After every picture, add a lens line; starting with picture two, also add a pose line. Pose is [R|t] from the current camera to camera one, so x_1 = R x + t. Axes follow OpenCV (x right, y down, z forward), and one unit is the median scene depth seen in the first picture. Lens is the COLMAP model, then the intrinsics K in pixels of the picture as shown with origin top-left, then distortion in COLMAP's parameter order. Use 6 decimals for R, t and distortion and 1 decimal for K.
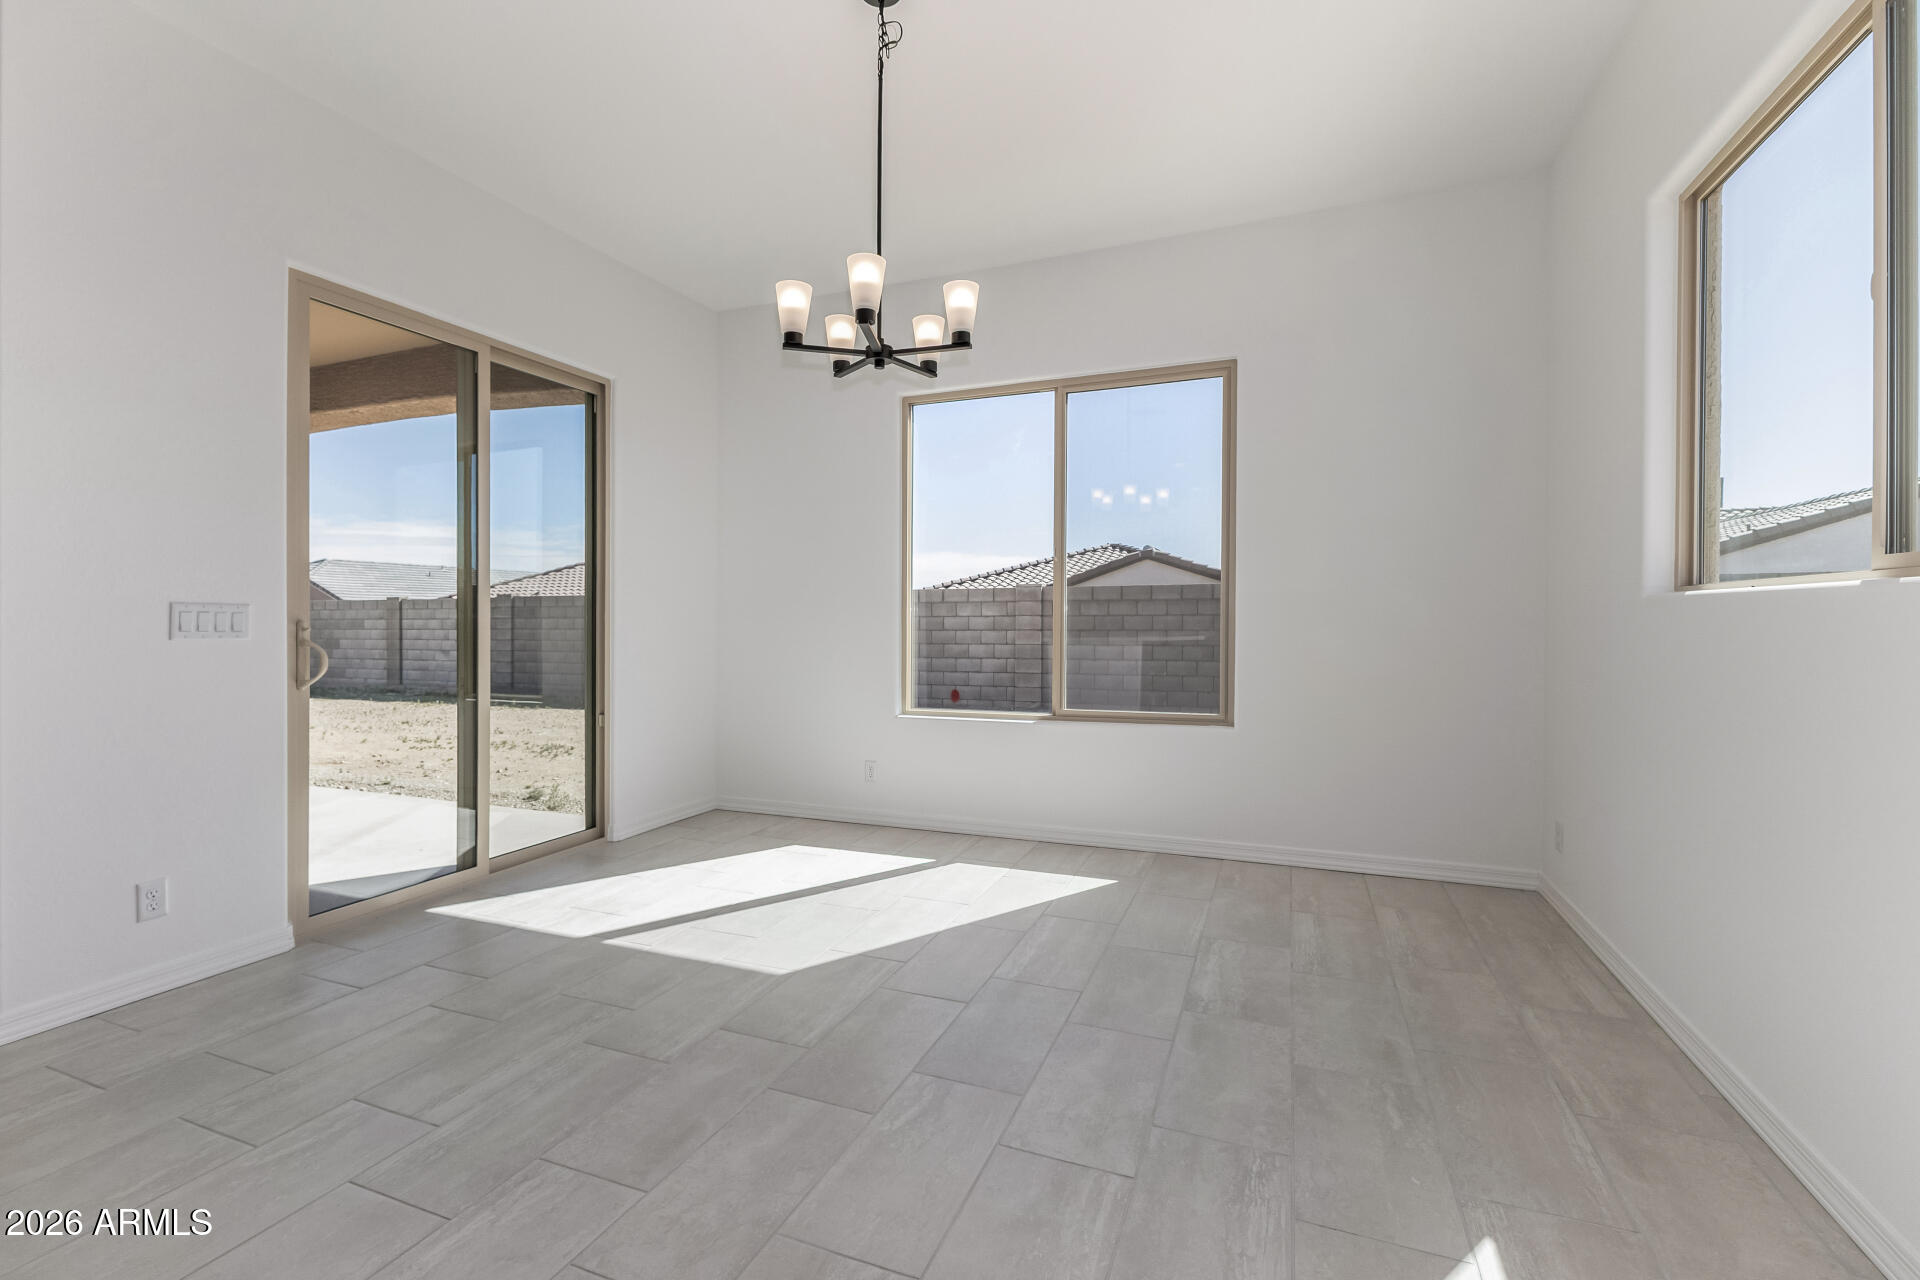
lens RADIAL K [[833.5, 0, 963.6], [0, 833.5, 625.0], [0, 0, 1]] dist [0.010715, -0.000636]
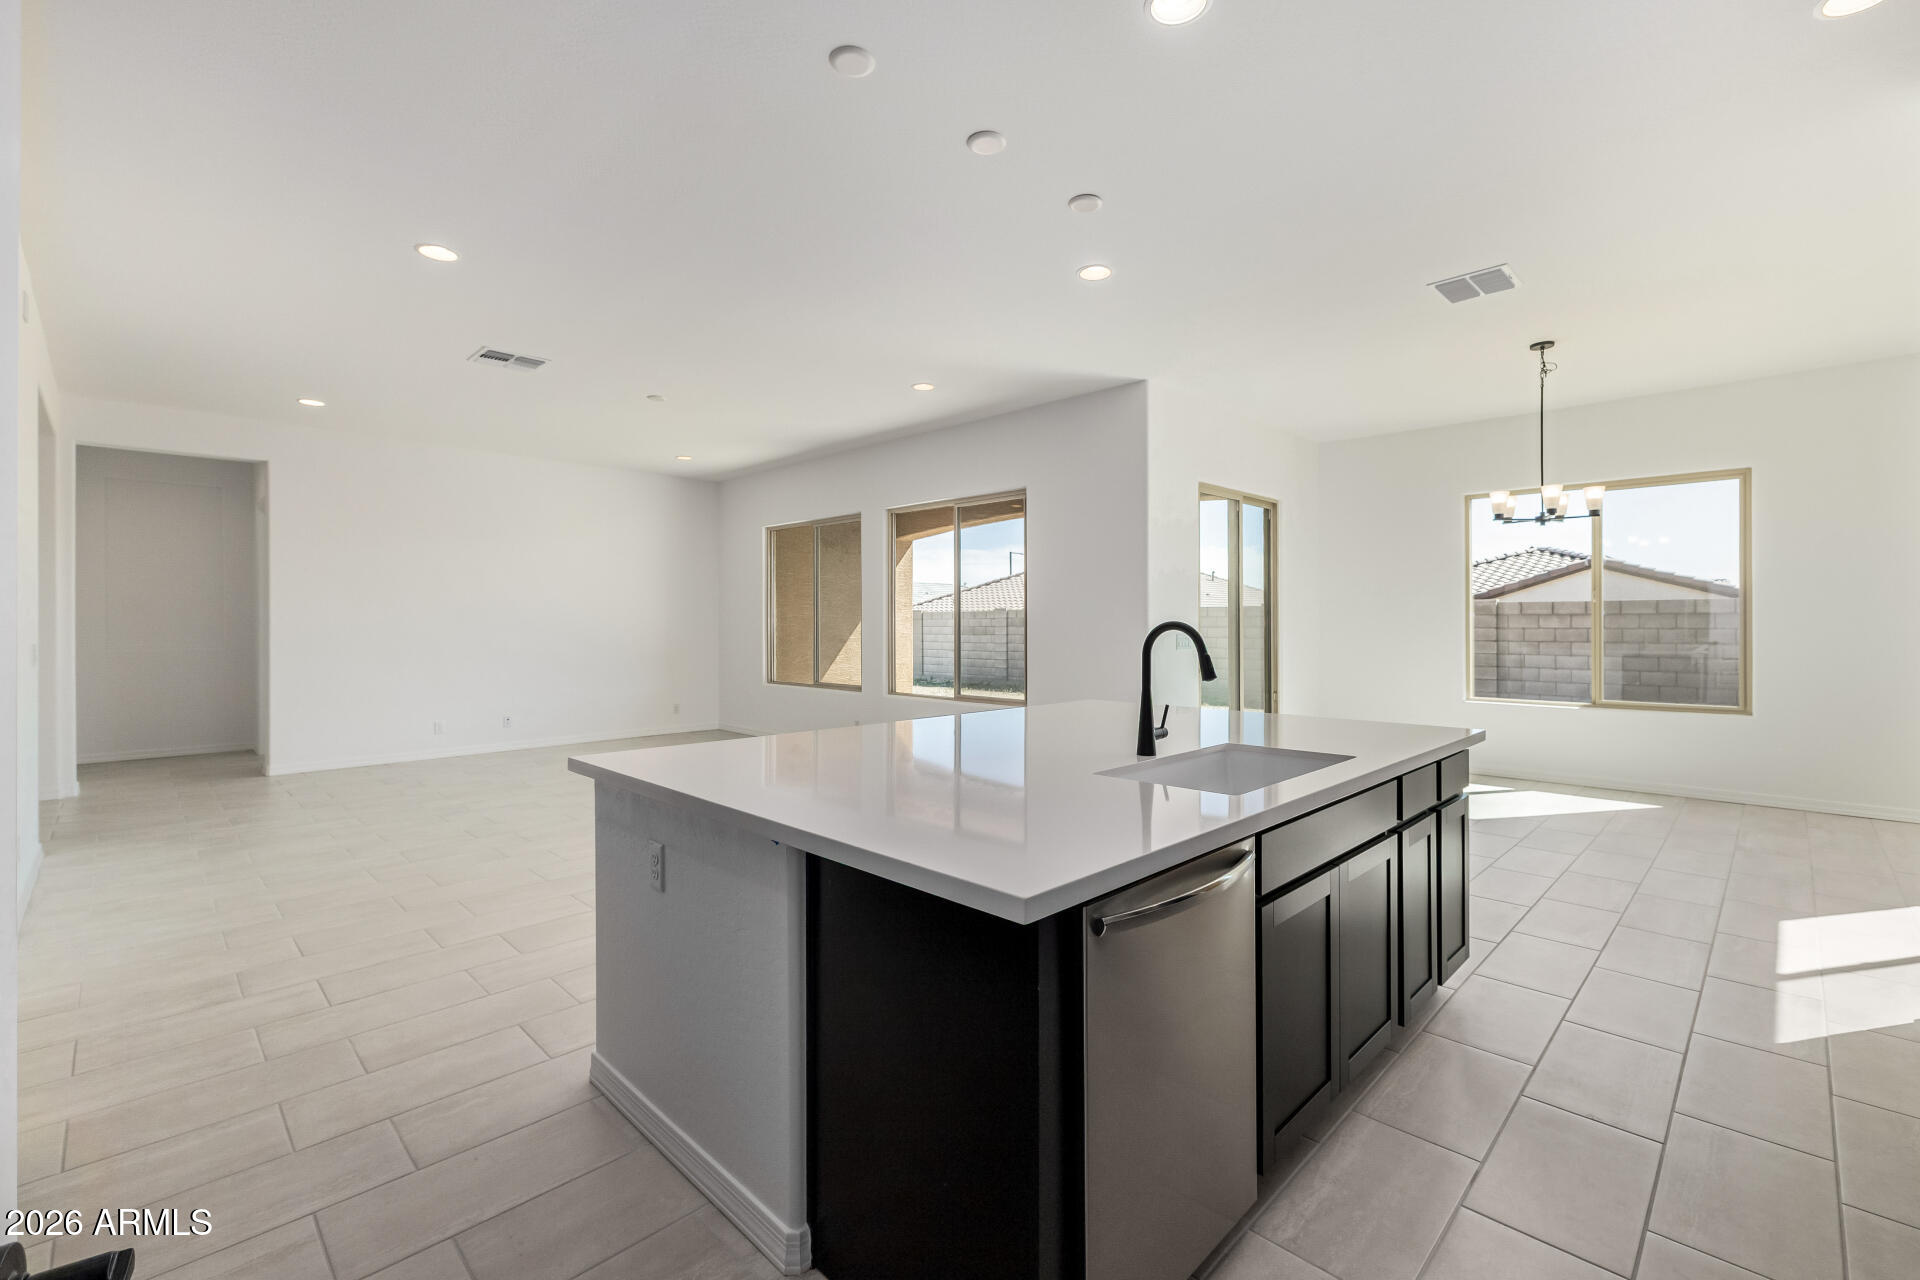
lens RADIAL K [[833.3, 0, 962.8], [0, 833.3, 611.8], [0, 0, 1]] dist [0.013381, 0.000057]
pose [[0.921356, -0.003678, -0.388702, -0.139682], [-0.003594, 0.999832, -0.017980, -0.010943], [0.388703, 0.017963, 0.921188, -0.336454]]
